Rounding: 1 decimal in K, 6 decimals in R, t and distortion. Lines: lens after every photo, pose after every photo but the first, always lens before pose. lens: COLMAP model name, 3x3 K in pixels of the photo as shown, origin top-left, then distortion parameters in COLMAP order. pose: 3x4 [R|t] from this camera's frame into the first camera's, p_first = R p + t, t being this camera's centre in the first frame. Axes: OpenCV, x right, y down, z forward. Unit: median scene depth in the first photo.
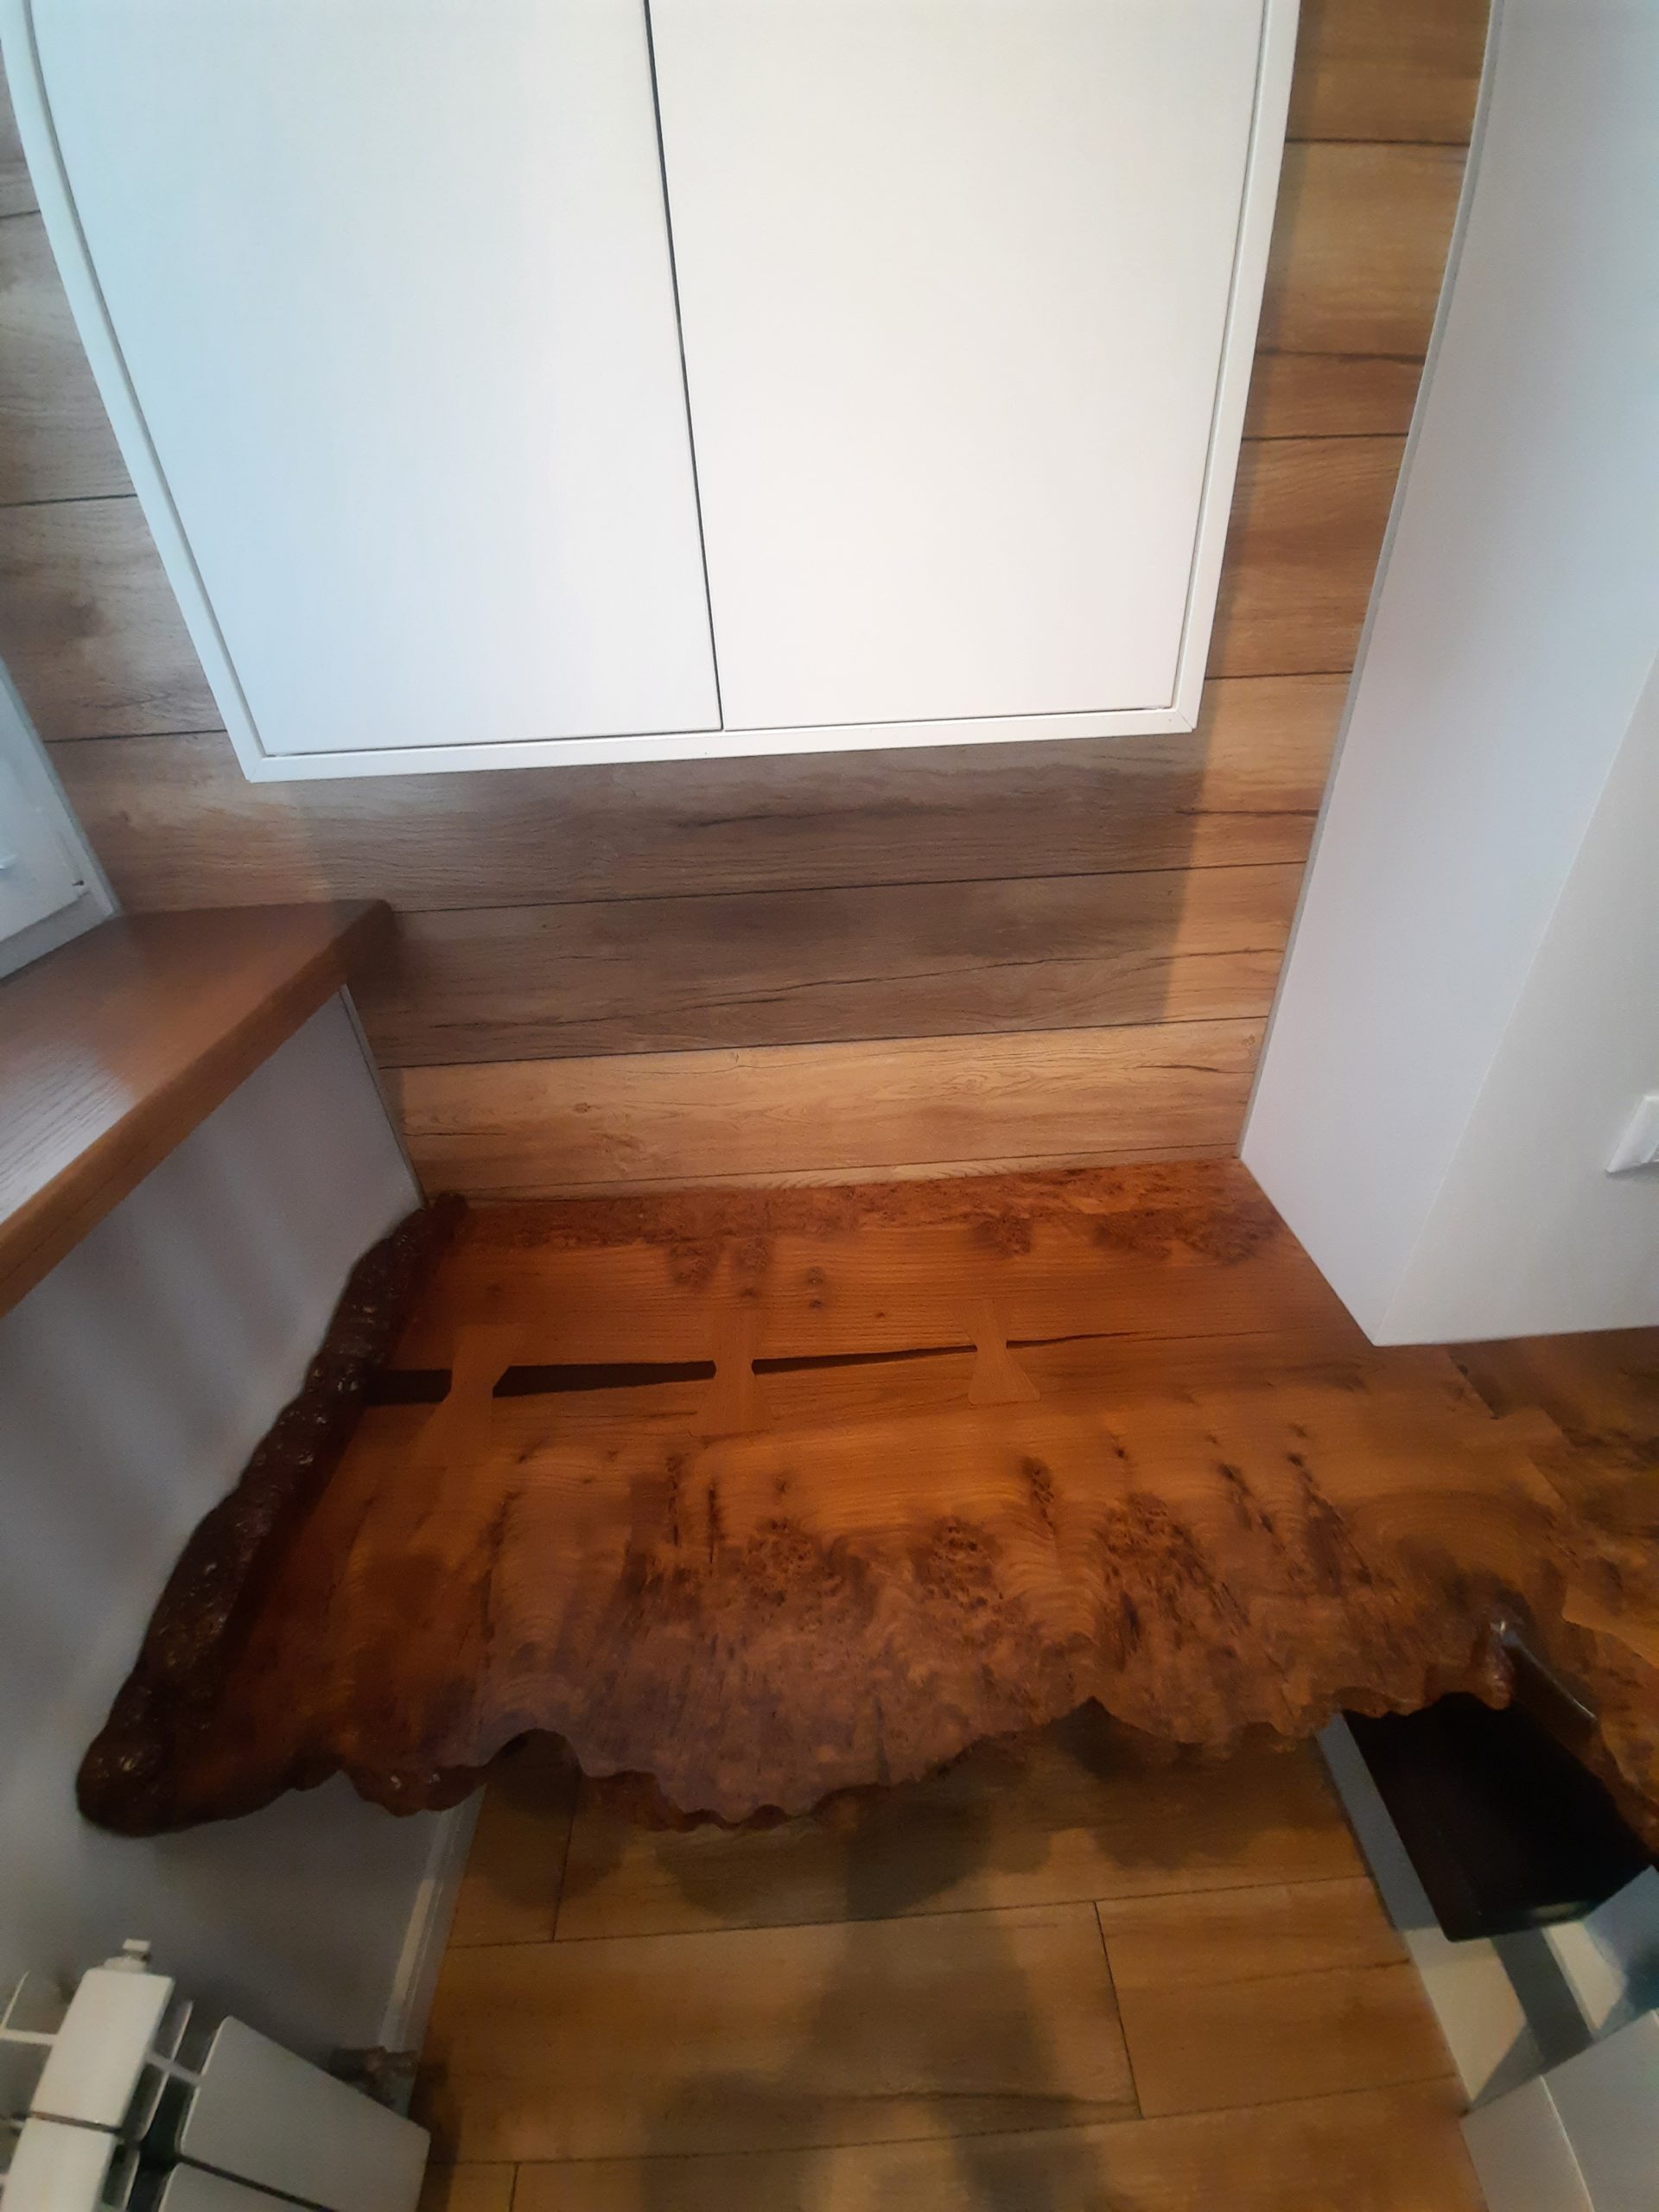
lens RADIAL K [[867.7, 0, 840.2], [0, 867.7, 1088.2], [0, 0, 1]] dist [-0.008516, -0.004944]
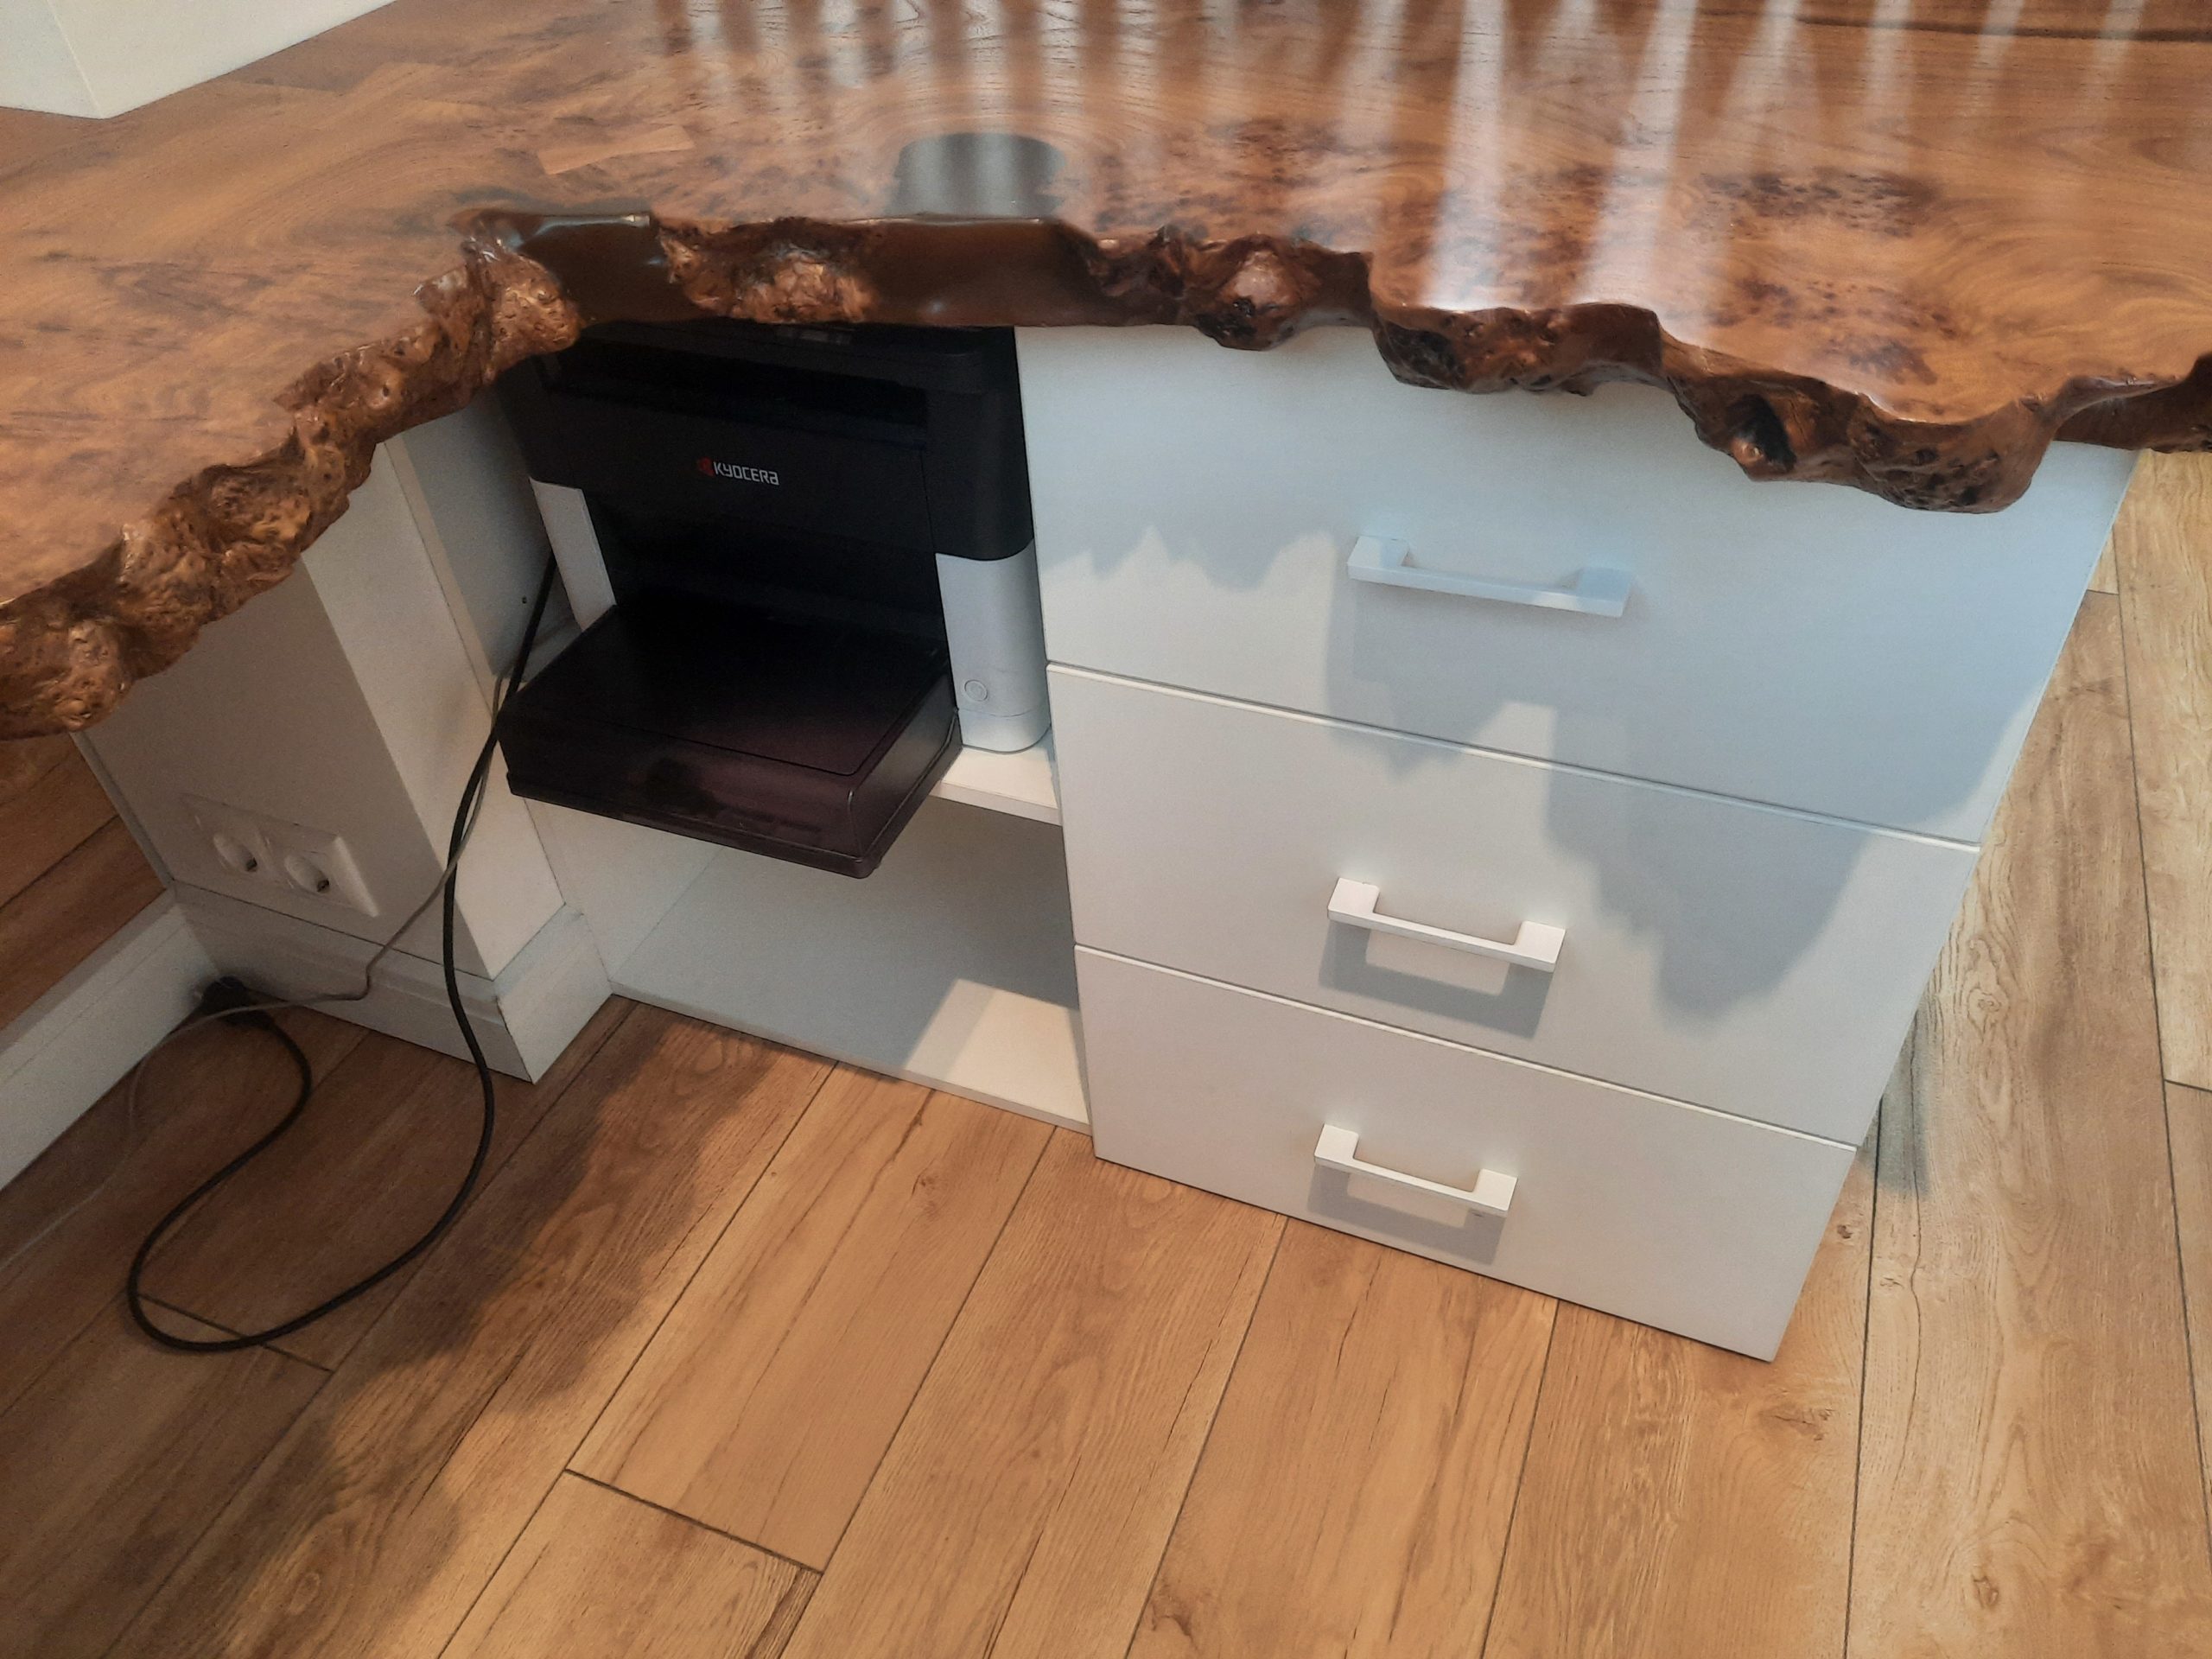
lens RADIAL K [[1623.7, 0, 1097.3], [0, 1623.7, 828.2], [0, 0, 1]] dist [0.037906, -0.020843]
pose [[0.424475, -0.590677, 0.686237, -0.016435], [0.514832, 0.780916, 0.353720, 0.552652], [-0.744828, 0.203152, 0.635579, 0.077495]]
